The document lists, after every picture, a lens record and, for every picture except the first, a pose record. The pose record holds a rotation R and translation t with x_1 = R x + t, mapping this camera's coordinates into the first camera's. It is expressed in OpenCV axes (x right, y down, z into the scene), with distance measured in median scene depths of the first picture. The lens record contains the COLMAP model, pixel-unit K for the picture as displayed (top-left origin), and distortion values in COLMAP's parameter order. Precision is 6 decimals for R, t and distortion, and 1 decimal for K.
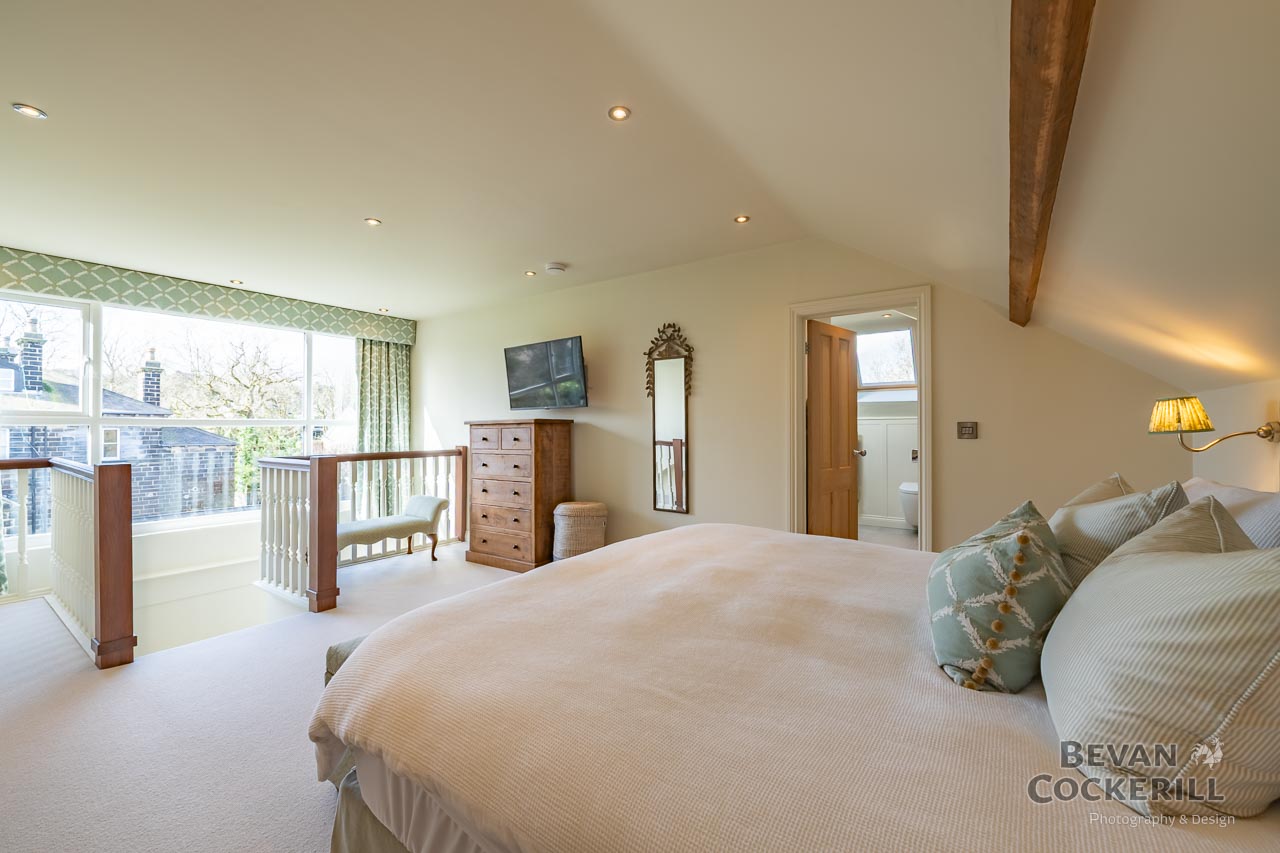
lens RADIAL K [[526.3, 0, 616.7], [0, 526.3, 423.9], [0, 0, 1]] dist [-0.000898, -0.000100]
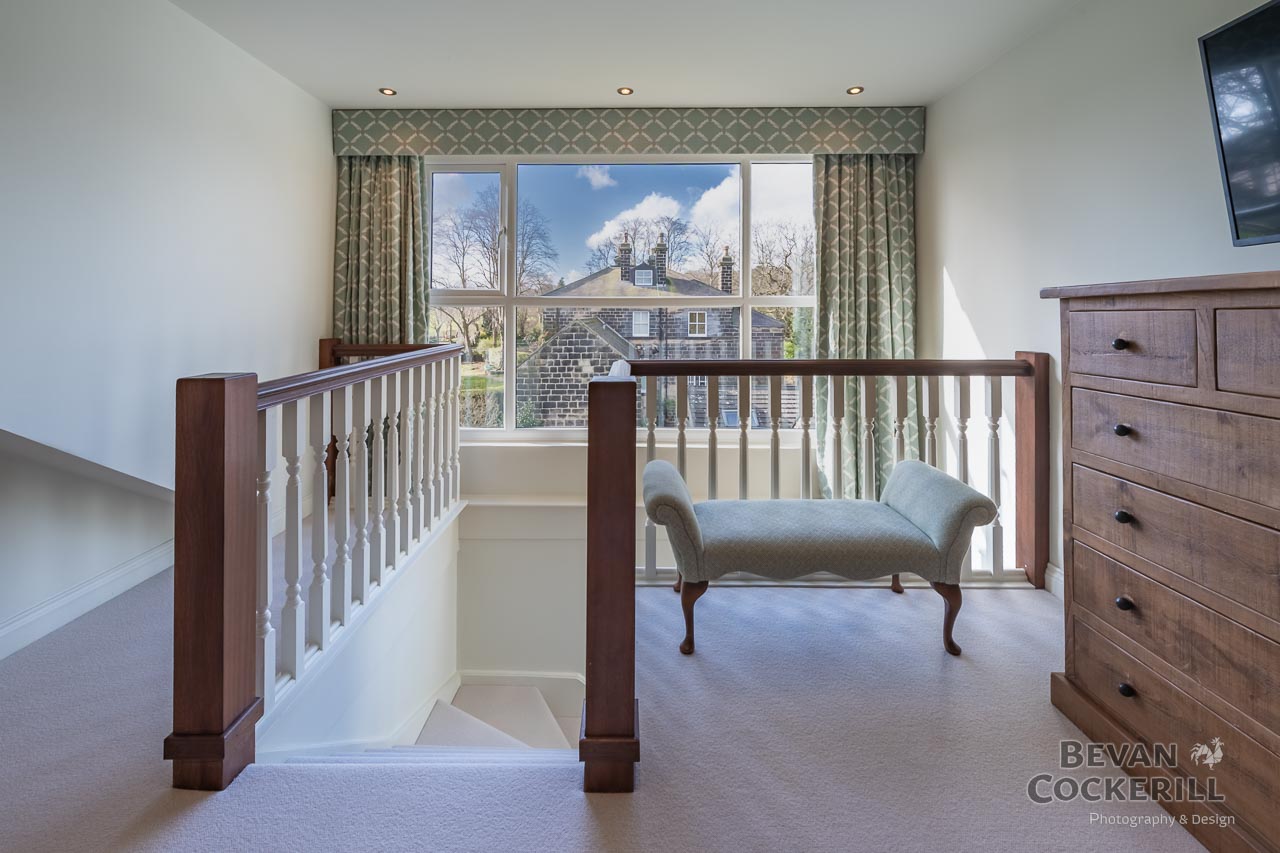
lens RADIAL K [[528.1, 0, 637.5], [0, 528.1, 302.7], [0, 0, 1]] dist [-0.003032, -0.000556]
pose [[0.599633, -0.013397, -0.800163, -0.145214], [0.006035, 0.999907, -0.012218, 0.005599], [0.800252, 0.002497, 0.599659, 0.490201]]
